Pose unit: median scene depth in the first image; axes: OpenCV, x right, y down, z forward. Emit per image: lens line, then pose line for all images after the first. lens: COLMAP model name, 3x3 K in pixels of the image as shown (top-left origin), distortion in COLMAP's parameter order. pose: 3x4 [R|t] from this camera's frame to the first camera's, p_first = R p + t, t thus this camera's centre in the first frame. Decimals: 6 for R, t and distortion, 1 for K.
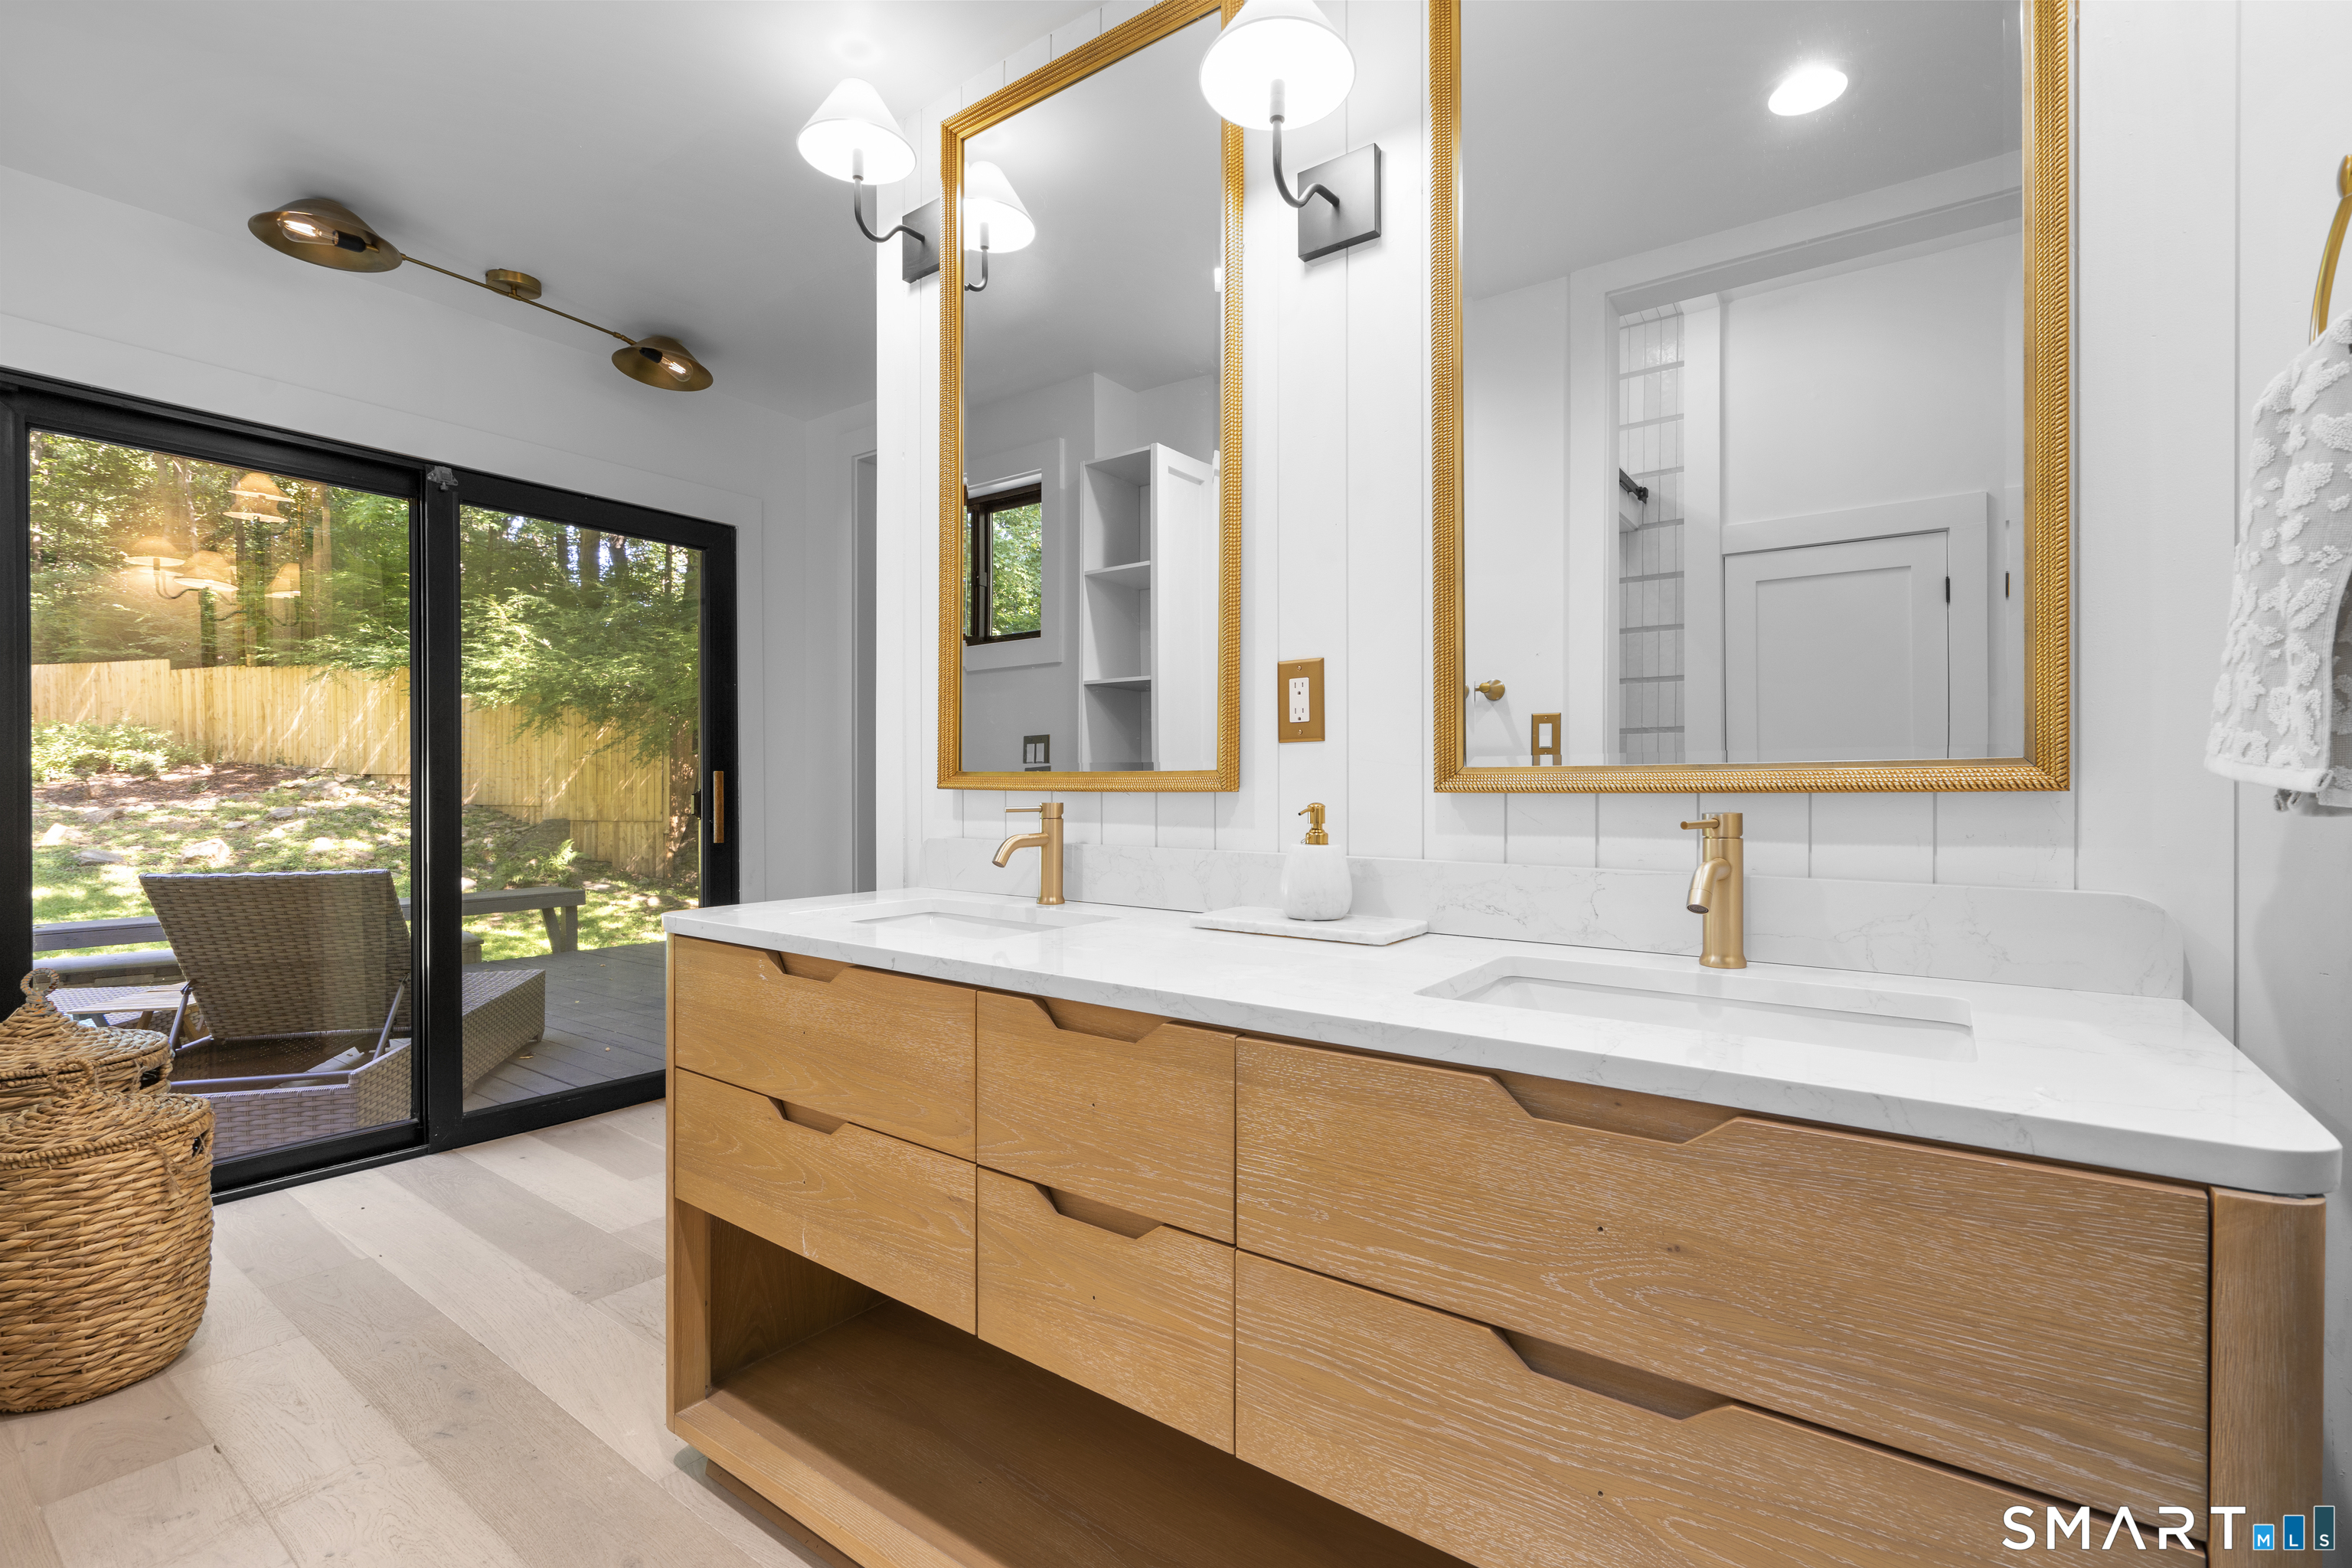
lens RADIAL K [[1052.7, 0, 1177.8], [0, 1052.7, 791.1], [0, 0, 1]] dist [-0.007915, 0.004161]
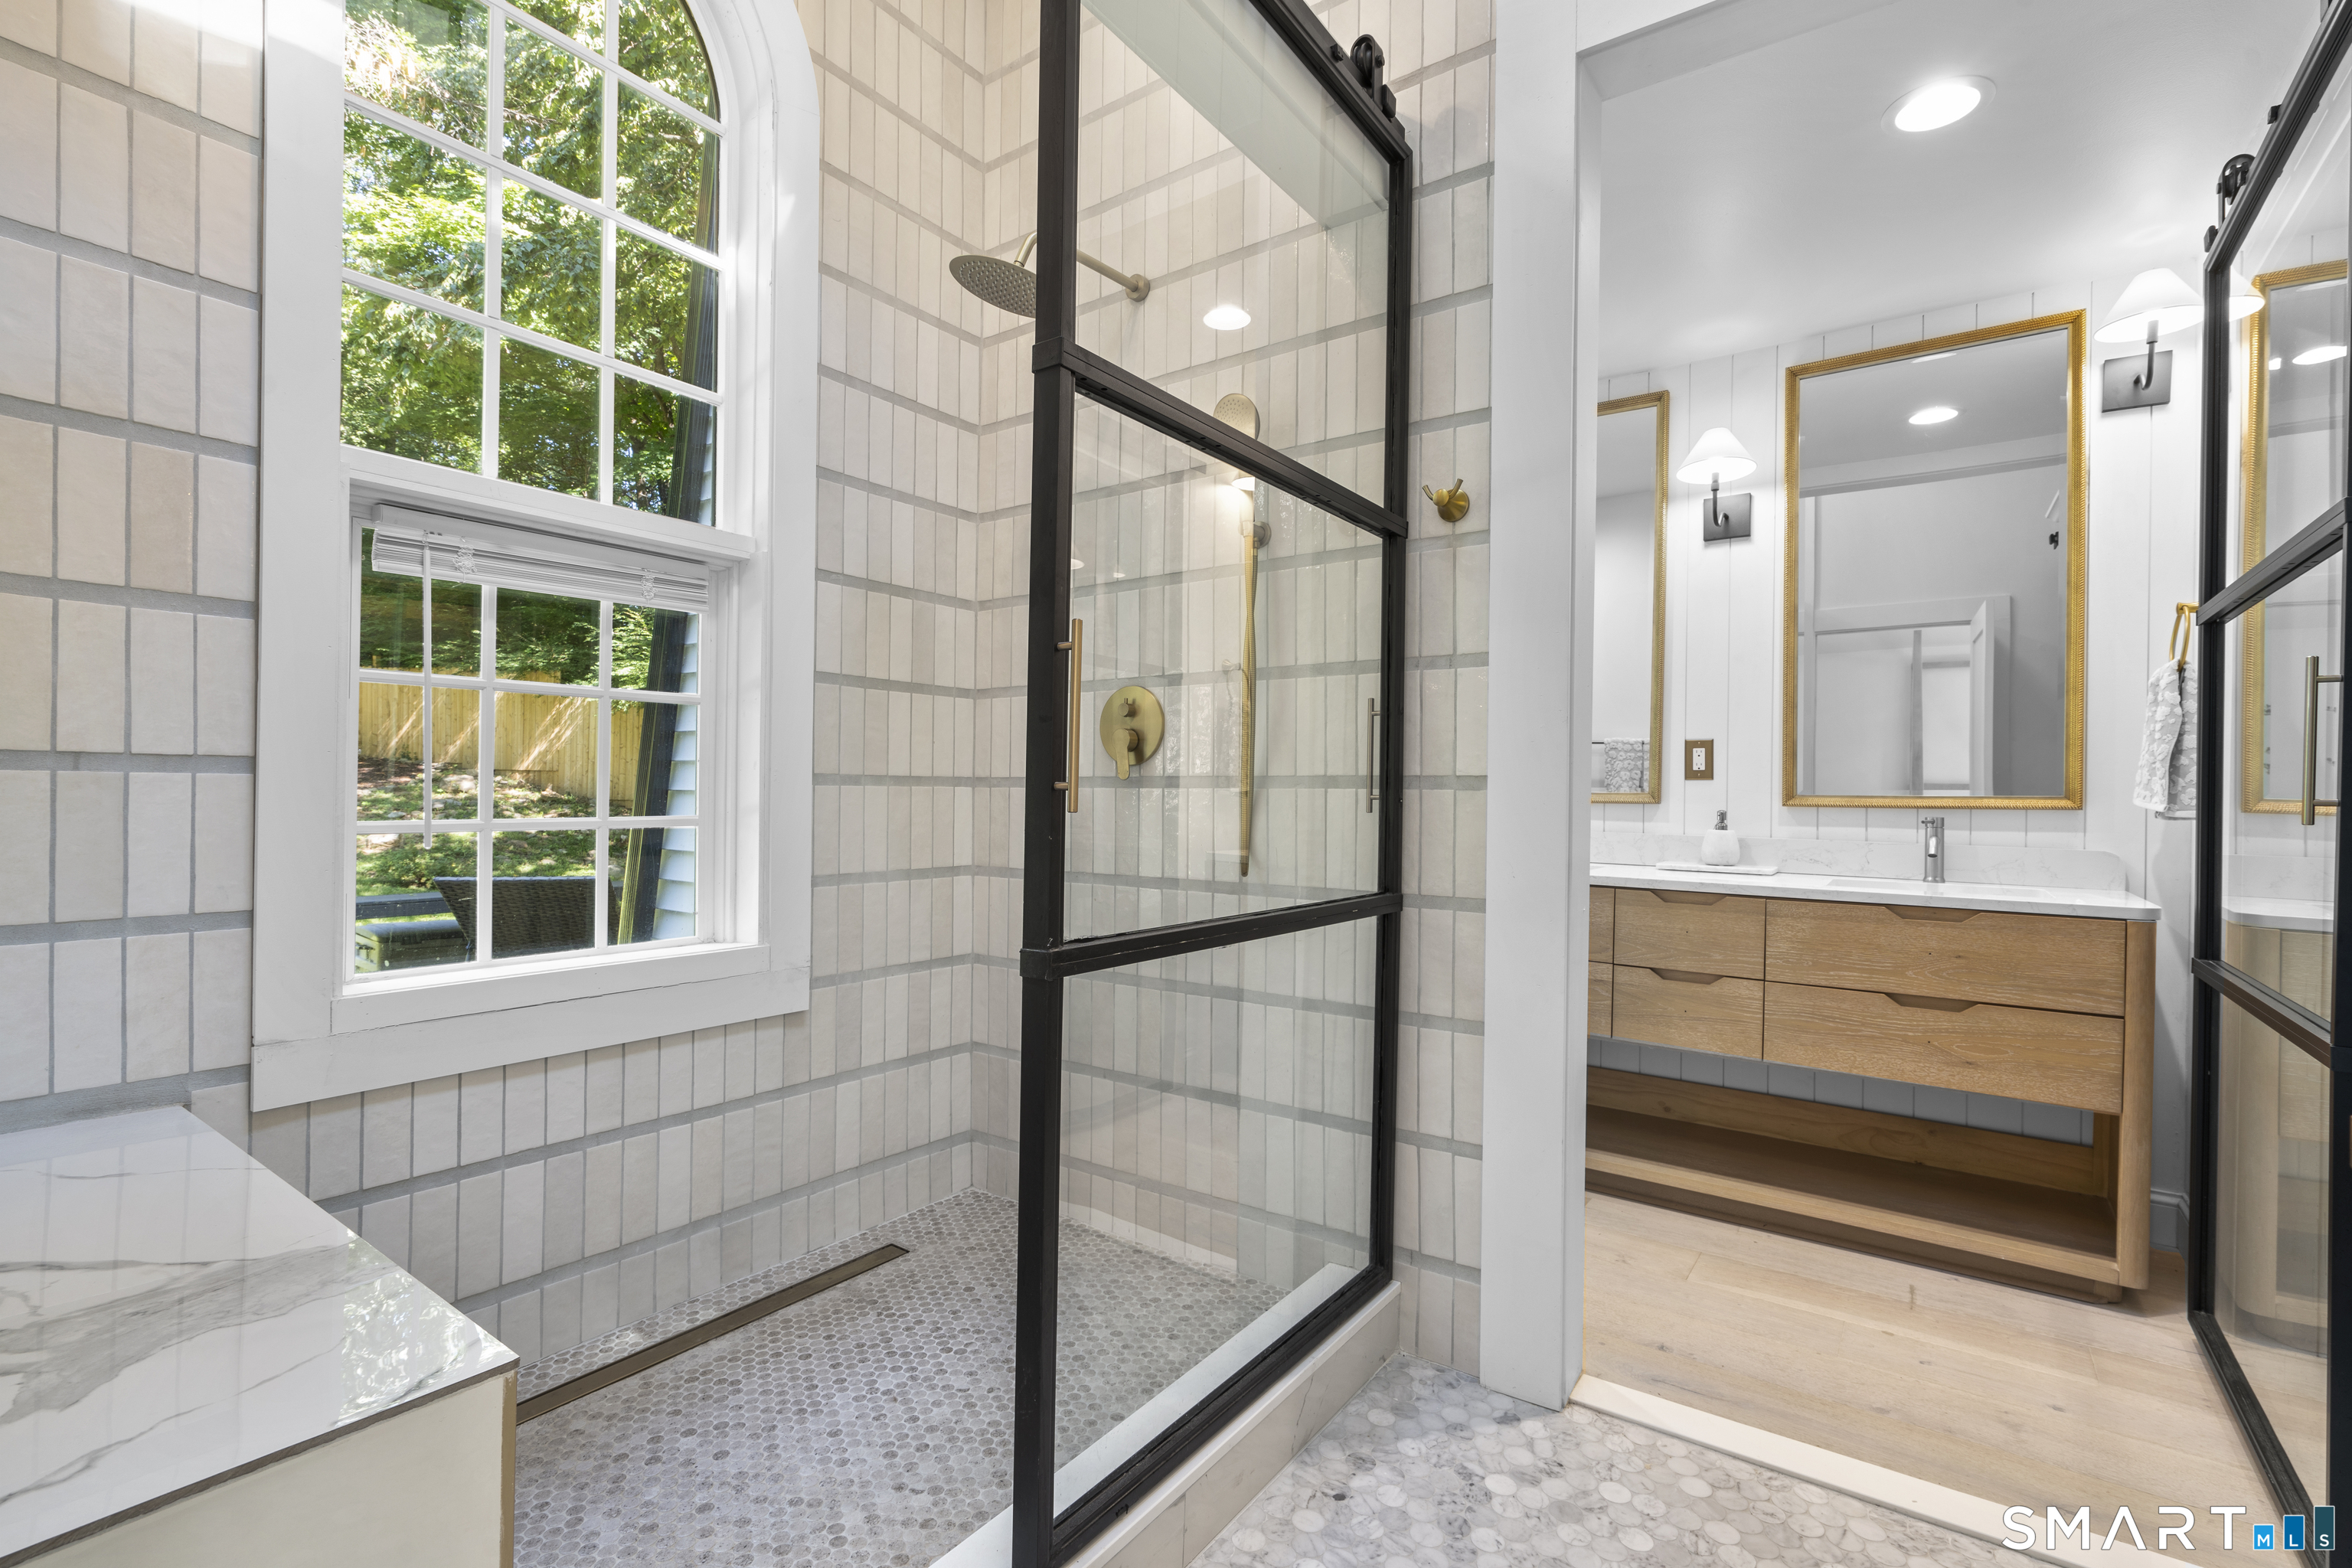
lens RADIAL K [[1052.7, 0, 1173.4], [0, 1052.7, 784.8], [0, 0, 1]] dist [-0.007915, 0.004161]
pose [[0.999866, 0.015179, 0.006157, -1.450225], [-0.015126, 0.999850, -0.008456, -0.007501], [-0.006285, 0.008362, 0.999945, -1.617571]]
